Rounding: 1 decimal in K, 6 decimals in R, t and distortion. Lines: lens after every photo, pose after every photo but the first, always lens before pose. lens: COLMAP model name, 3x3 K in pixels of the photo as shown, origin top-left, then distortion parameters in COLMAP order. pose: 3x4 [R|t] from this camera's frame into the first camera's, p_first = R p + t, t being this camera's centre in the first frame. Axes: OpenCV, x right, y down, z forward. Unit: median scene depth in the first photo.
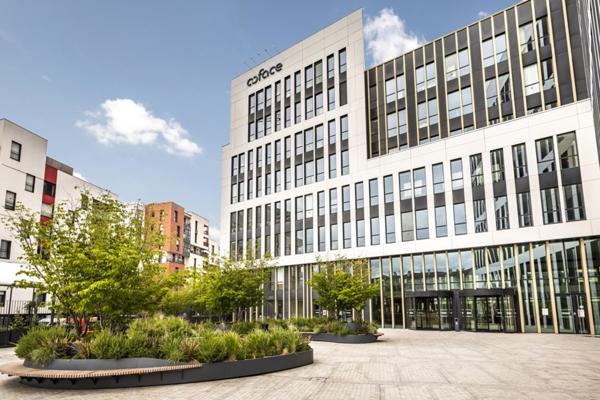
lens RADIAL K [[520.5, 0, 300.0], [0, 520.5, 200.0], [0, 0, 1]] dist [-0.004018, -0.007145]
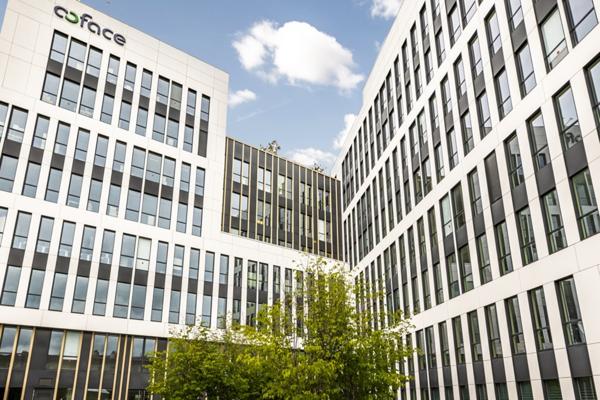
lens RADIAL K [[520.5, 0, 300.0], [0, 520.5, 200.0], [0, 0, 1]] dist [-0.004018, -0.007145]
pose [[-0.009189, 0.364693, 0.931083, -0.675827], [-0.201053, 0.911433, -0.358980, 0.157249], [-0.979537, -0.190496, 0.064947, 0.746737]]
